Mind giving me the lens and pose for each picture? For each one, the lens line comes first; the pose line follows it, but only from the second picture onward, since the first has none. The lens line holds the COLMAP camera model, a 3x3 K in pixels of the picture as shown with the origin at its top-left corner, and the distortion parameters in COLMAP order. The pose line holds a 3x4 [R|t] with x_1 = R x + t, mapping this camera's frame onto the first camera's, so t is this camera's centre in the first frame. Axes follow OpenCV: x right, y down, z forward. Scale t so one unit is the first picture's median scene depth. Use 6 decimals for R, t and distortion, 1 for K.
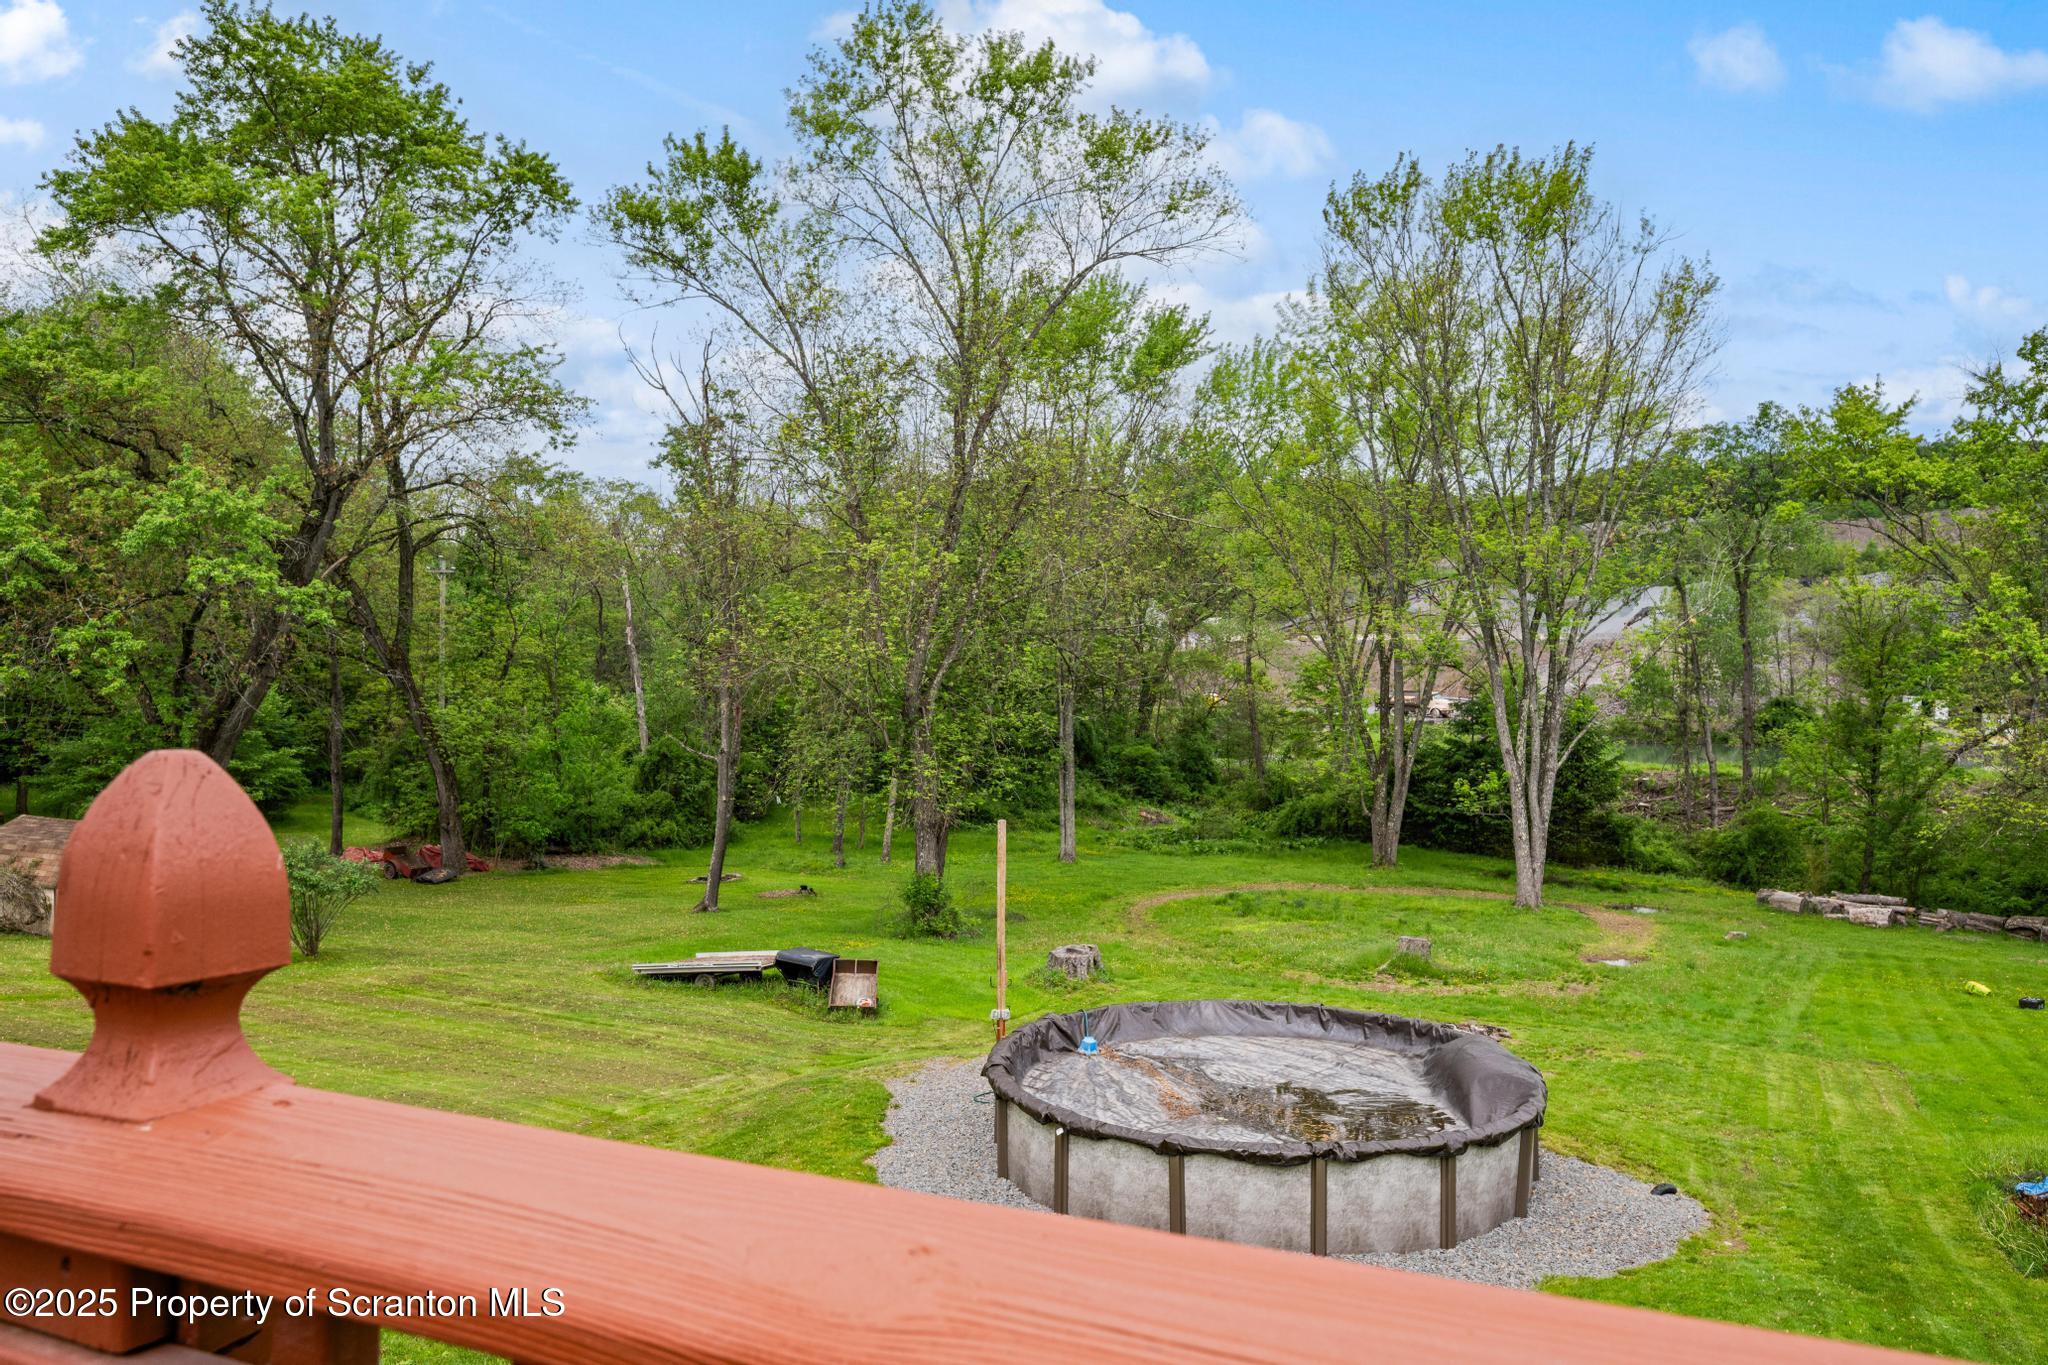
lens RADIAL K [[1493.5, 0, 1029.3], [0, 1493.5, 676.9], [0, 0, 1]] dist [-0.016160, -0.004822]
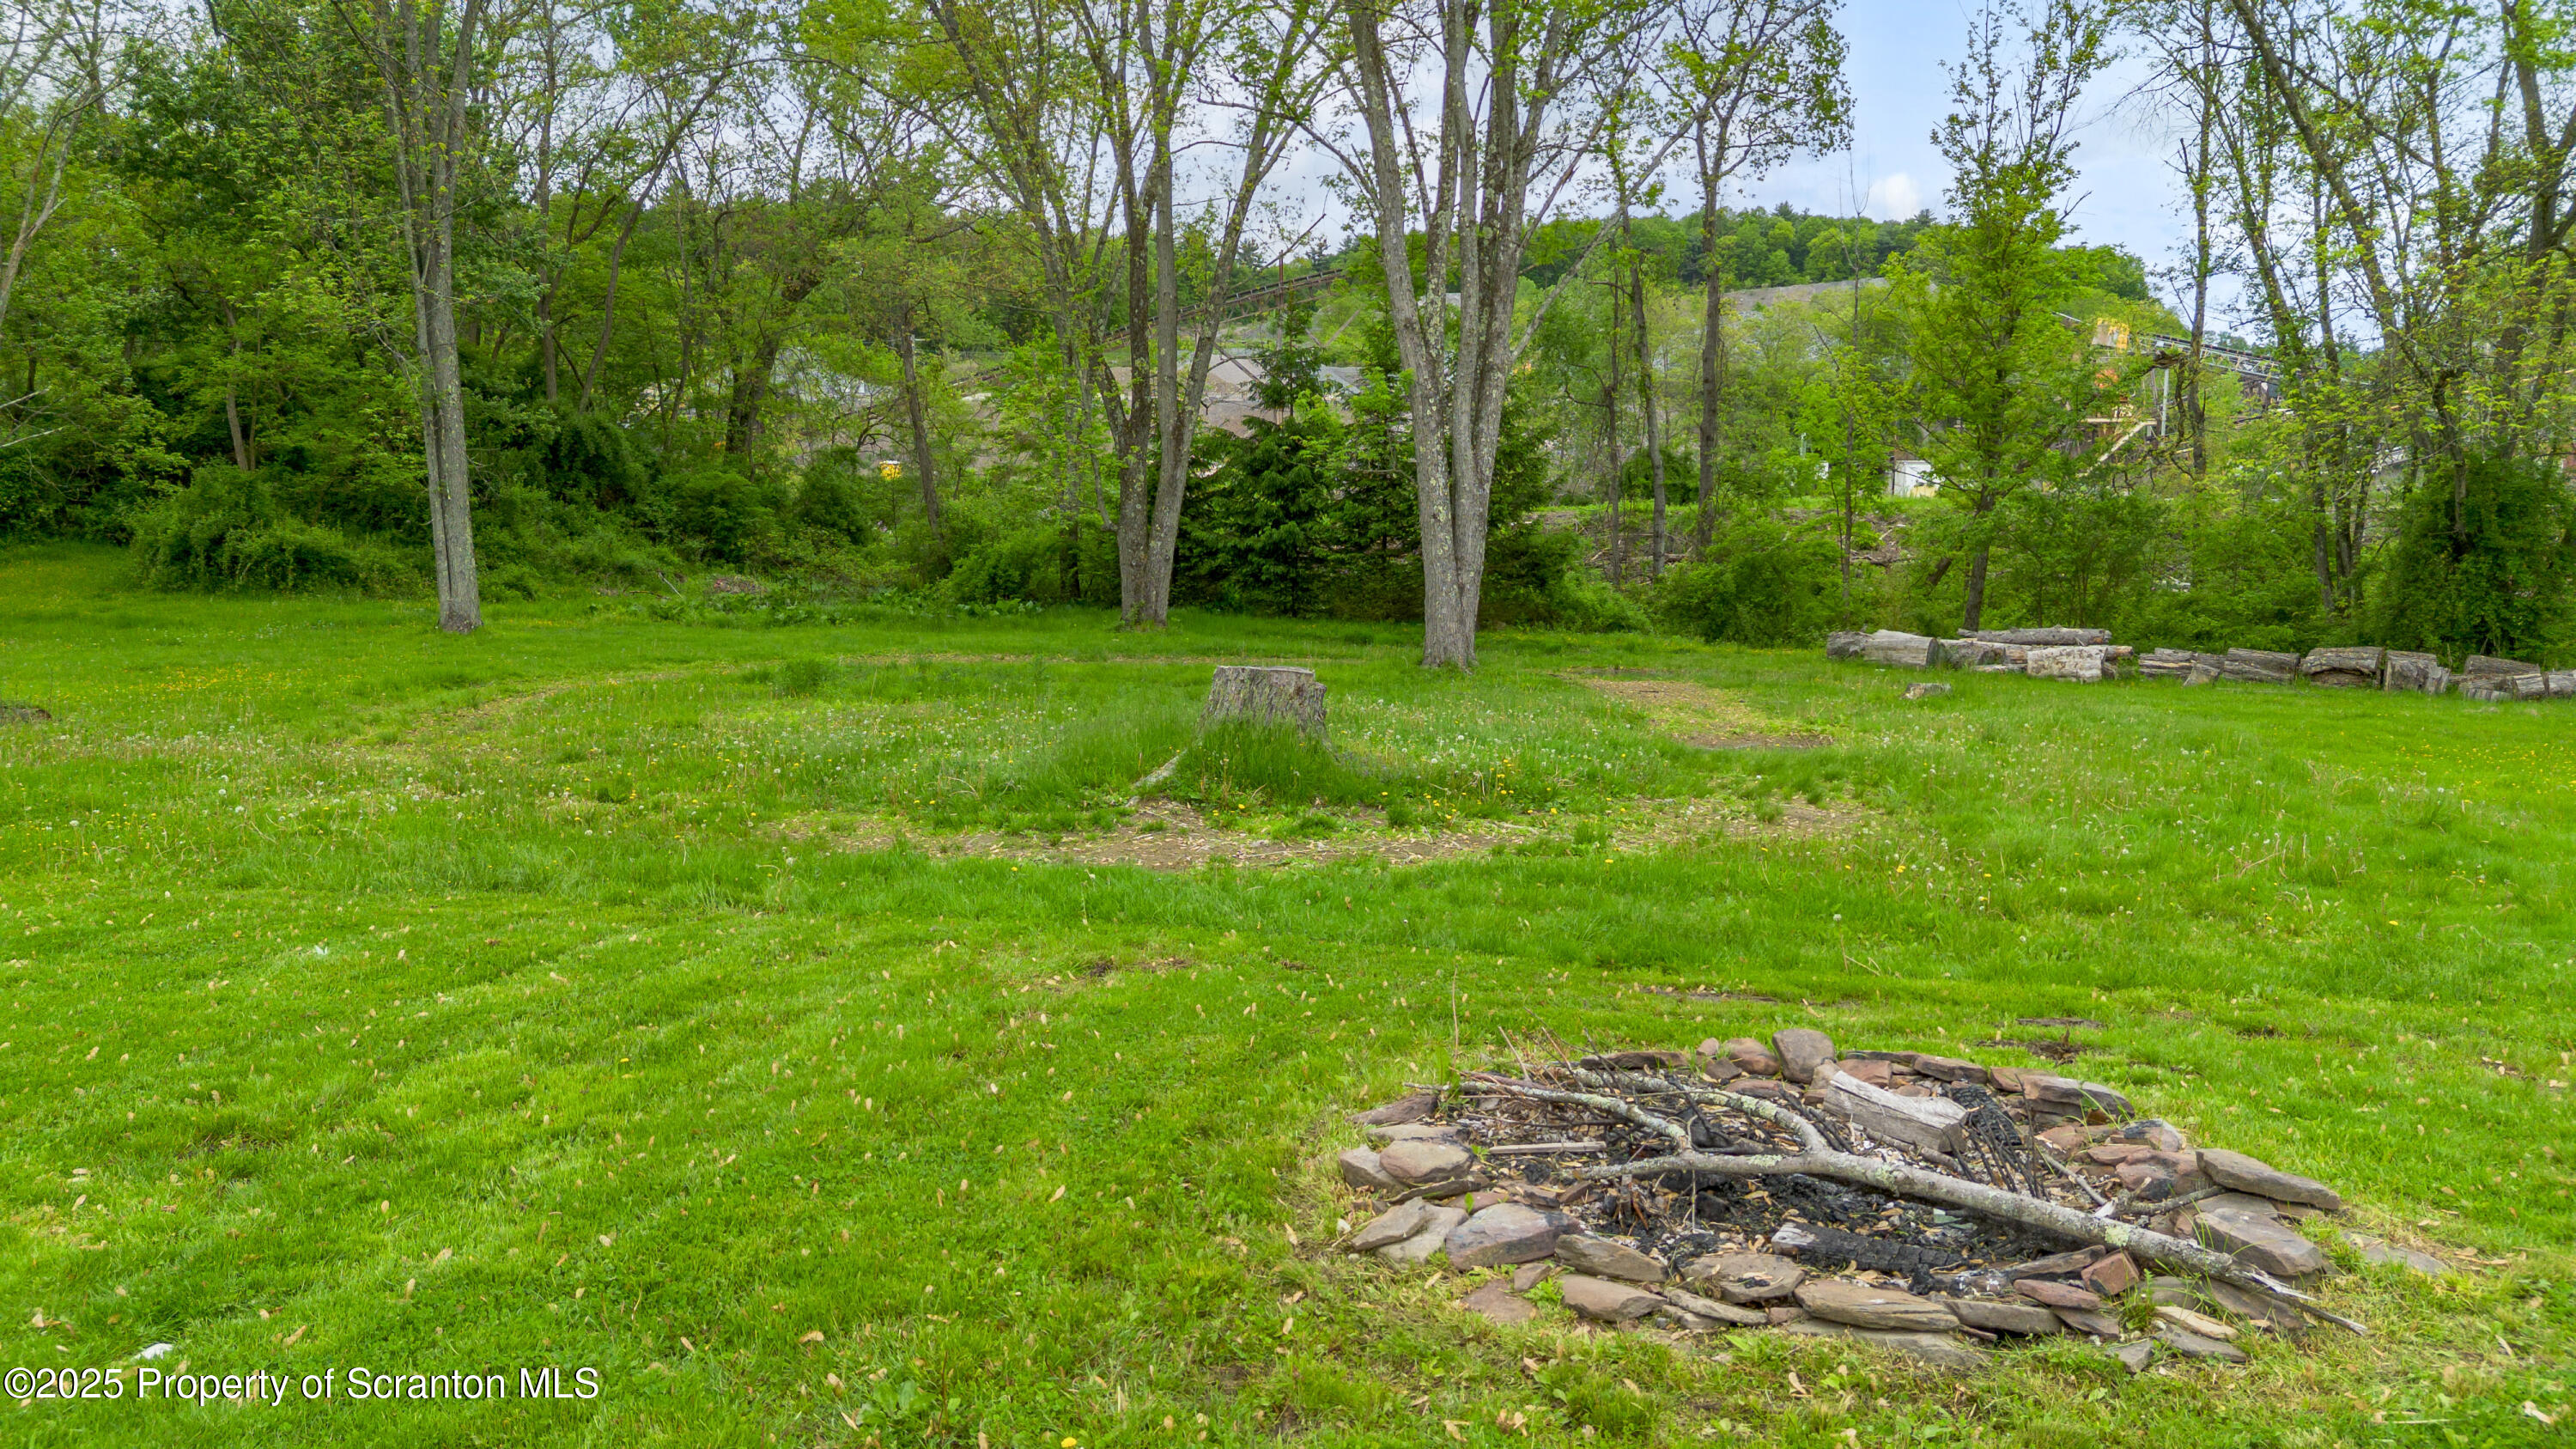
lens RADIAL K [[1809.8, 0, 1288.6], [0, 1809.8, 725.4], [0, 0, 1]] dist [0.068834, -0.053391]
pose [[0.949841, -0.044564, 0.309542, 0.107575], [0.005689, 0.992093, 0.125374, 0.097763], [-0.312682, -0.117324, 0.942584, 0.464797]]
